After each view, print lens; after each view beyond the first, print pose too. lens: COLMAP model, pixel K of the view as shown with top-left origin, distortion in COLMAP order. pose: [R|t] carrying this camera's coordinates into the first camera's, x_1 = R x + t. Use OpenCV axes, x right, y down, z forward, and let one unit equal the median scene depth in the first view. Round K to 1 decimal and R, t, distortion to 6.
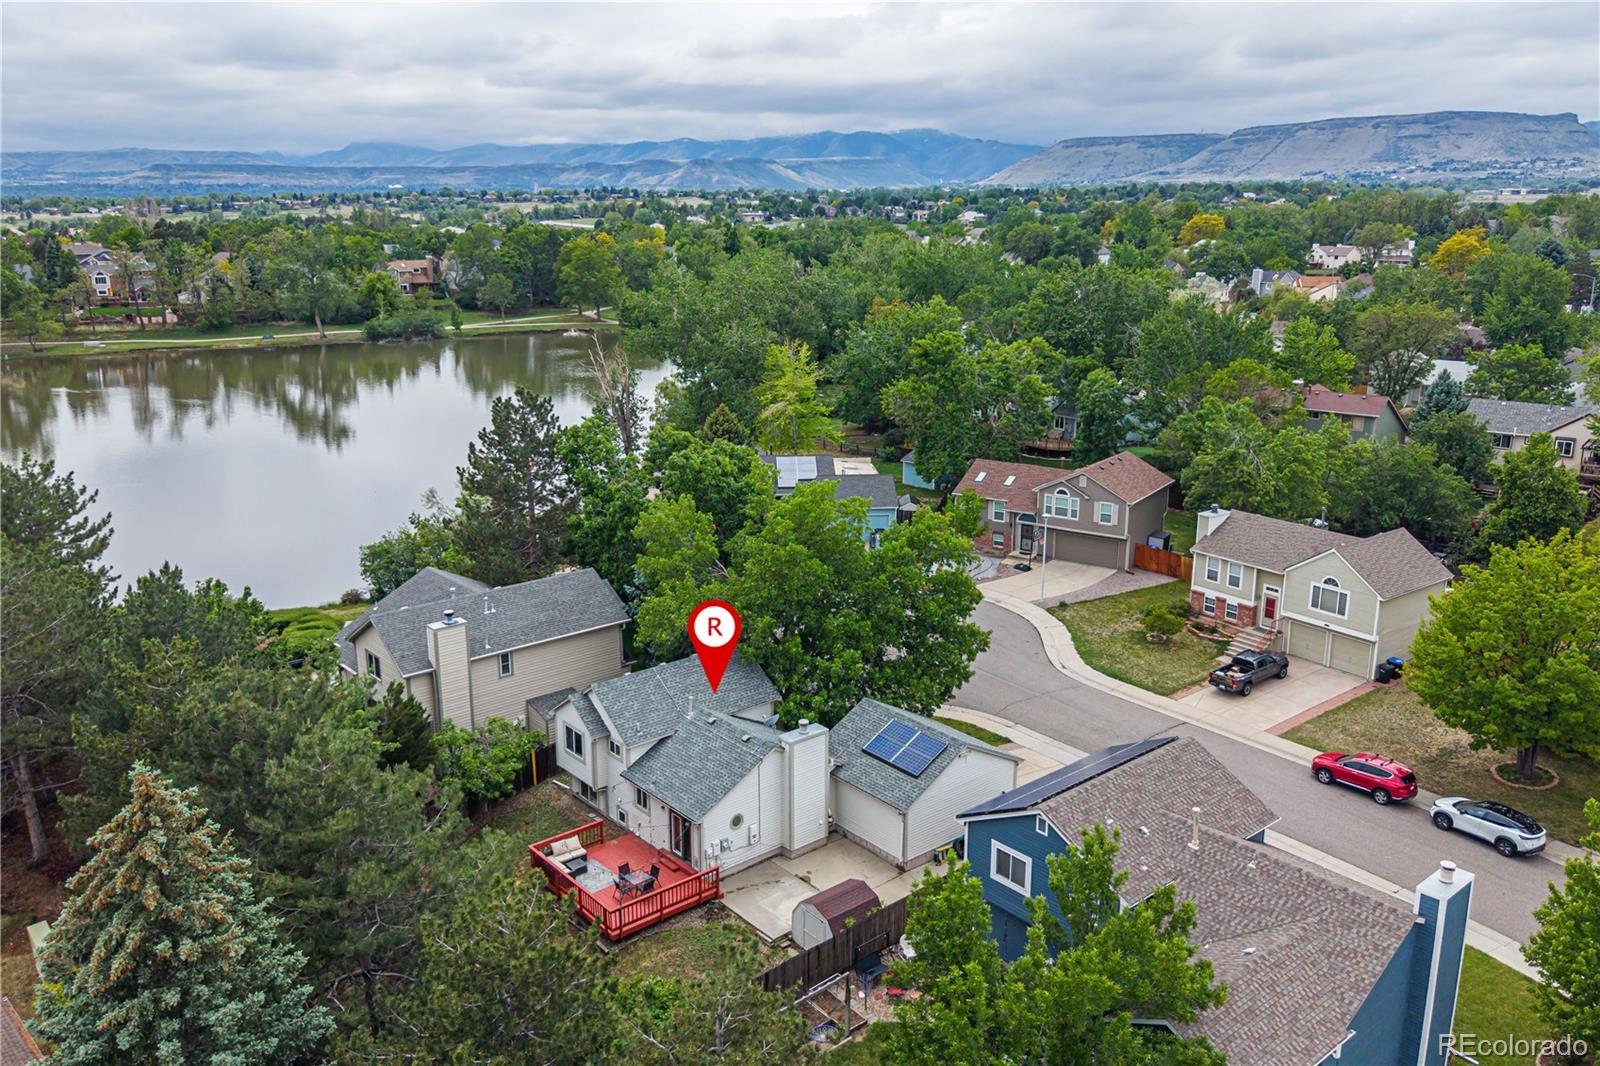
lens RADIAL K [[1288.1, 0, 783.2], [0, 1288.1, 527.4], [0, 0, 1]] dist [0.007552, 0.003362]
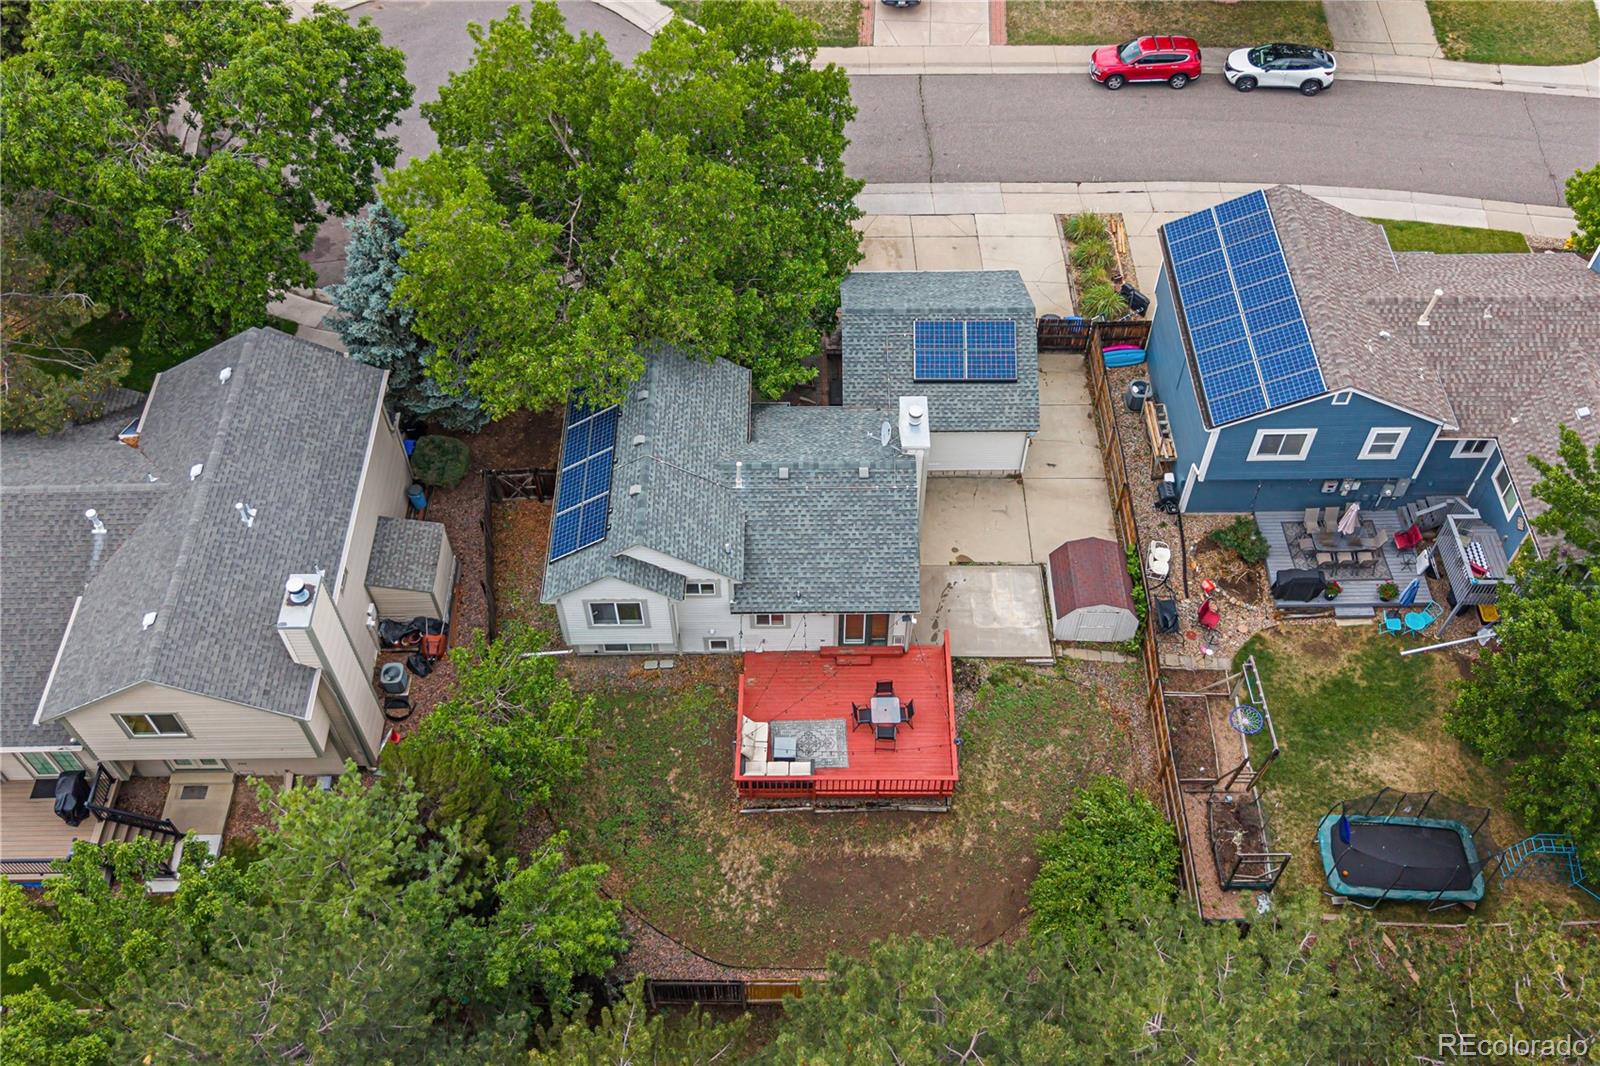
lens RADIAL K [[1280.2, 0, 800.0], [0, 1280.2, 533.0], [0, 0, 1]] dist [0.081570, -0.159715]
pose [[0.631832, -0.640484, 0.436542, -0.372287], [0.206909, 0.682135, 0.701342, -0.313385], [-0.746979, -0.352806, 0.563517, 0.578380]]
